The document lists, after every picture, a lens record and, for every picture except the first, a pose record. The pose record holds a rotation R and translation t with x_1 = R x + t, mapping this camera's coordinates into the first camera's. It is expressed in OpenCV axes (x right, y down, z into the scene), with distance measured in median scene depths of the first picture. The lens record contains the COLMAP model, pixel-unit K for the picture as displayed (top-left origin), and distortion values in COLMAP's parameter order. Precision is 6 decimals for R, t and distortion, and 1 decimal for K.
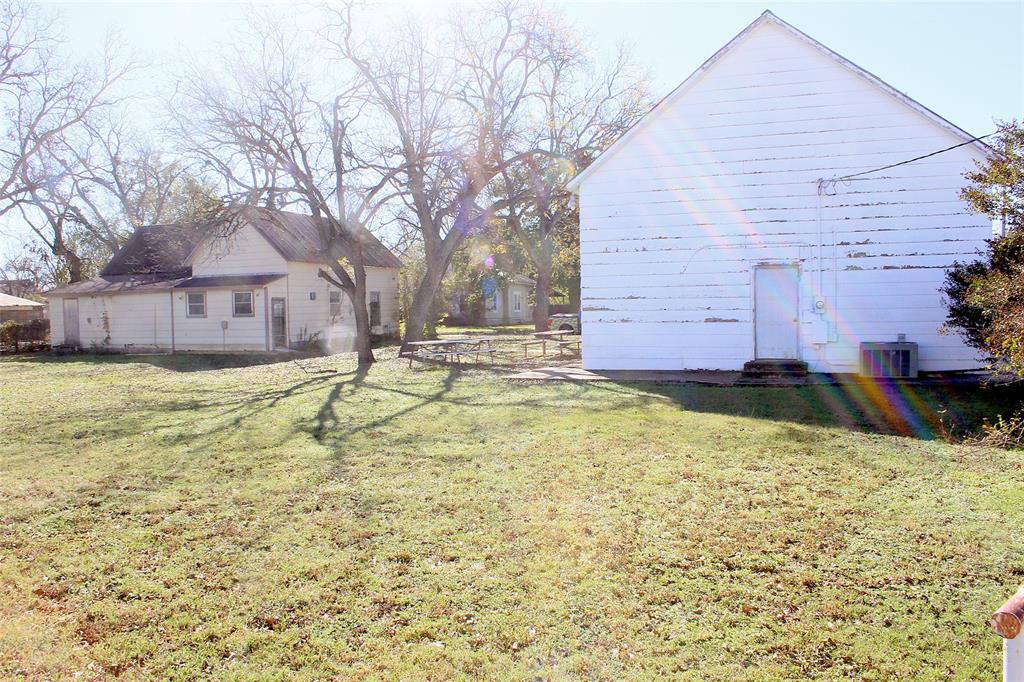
lens RADIAL K [[833.8, 0, 512.0], [0, 833.8, 341.0], [0, 0, 1]] dist [-0.197201, 0.170257]
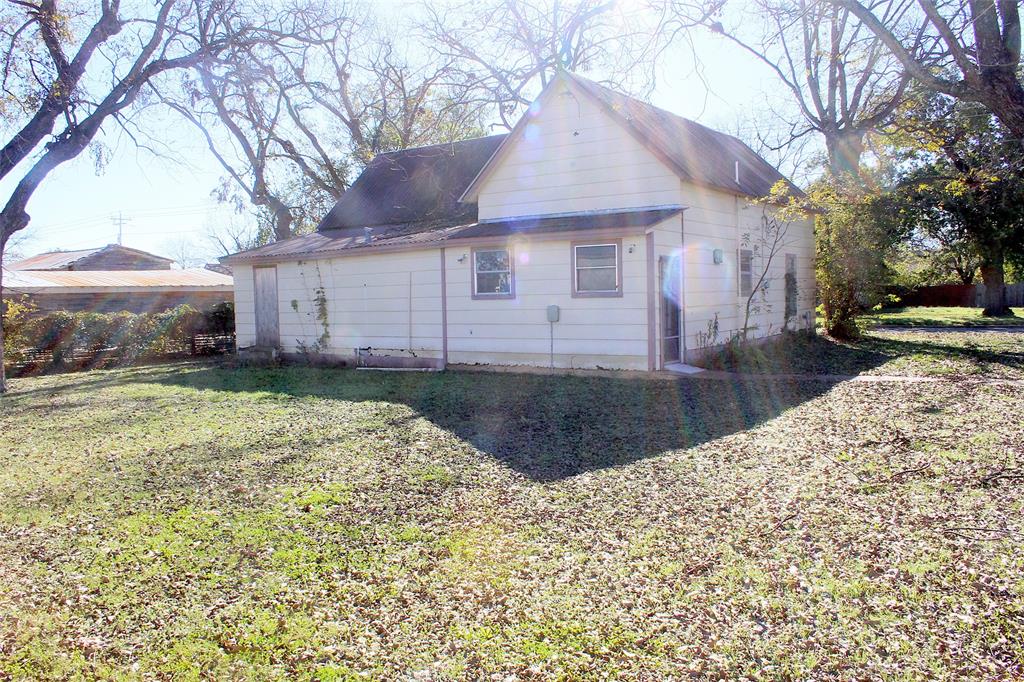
lens RADIAL K [[833.8, 0, 512.0], [0, 833.8, 341.0], [0, 0, 1]] dist [-0.197201, 0.170257]
pose [[0.965489, 0.011367, -0.260197, -0.224540], [-0.006770, 0.999805, 0.018560, -0.011530], [0.260357, -0.016158, 0.965377, 0.468443]]
